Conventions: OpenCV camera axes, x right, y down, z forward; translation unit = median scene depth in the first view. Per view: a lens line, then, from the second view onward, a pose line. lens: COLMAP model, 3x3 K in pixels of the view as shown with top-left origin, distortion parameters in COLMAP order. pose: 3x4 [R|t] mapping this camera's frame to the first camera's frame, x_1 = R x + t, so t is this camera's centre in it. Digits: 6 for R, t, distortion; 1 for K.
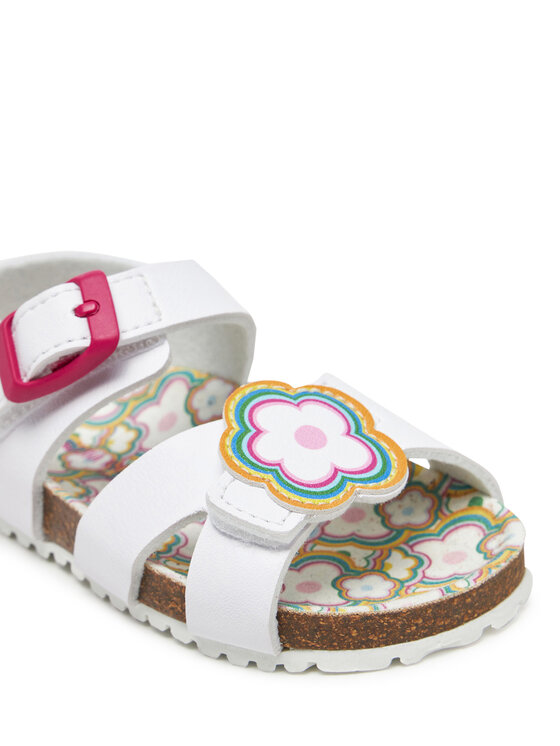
lens RADIAL K [[1872.6, 0, 283.1], [0, 1872.6, 373.7], [0, 0, 1]] dist [0.002597, 0.000000]
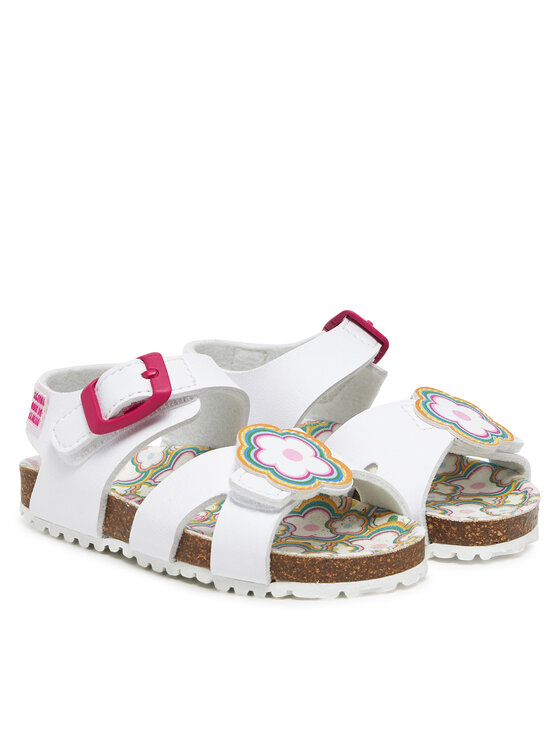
lens RADIAL K [[2184.7, 0, 278.1], [0, 2184.7, 372.7], [0, 0, 1]] dist [0.170742, 0.000000]
pose [[0.996664, 0.053850, 0.061327, -0.111974], [-0.042228, 0.983284, -0.177116, 0.286715], [-0.069840, 0.173935, 0.982277, -0.806689]]
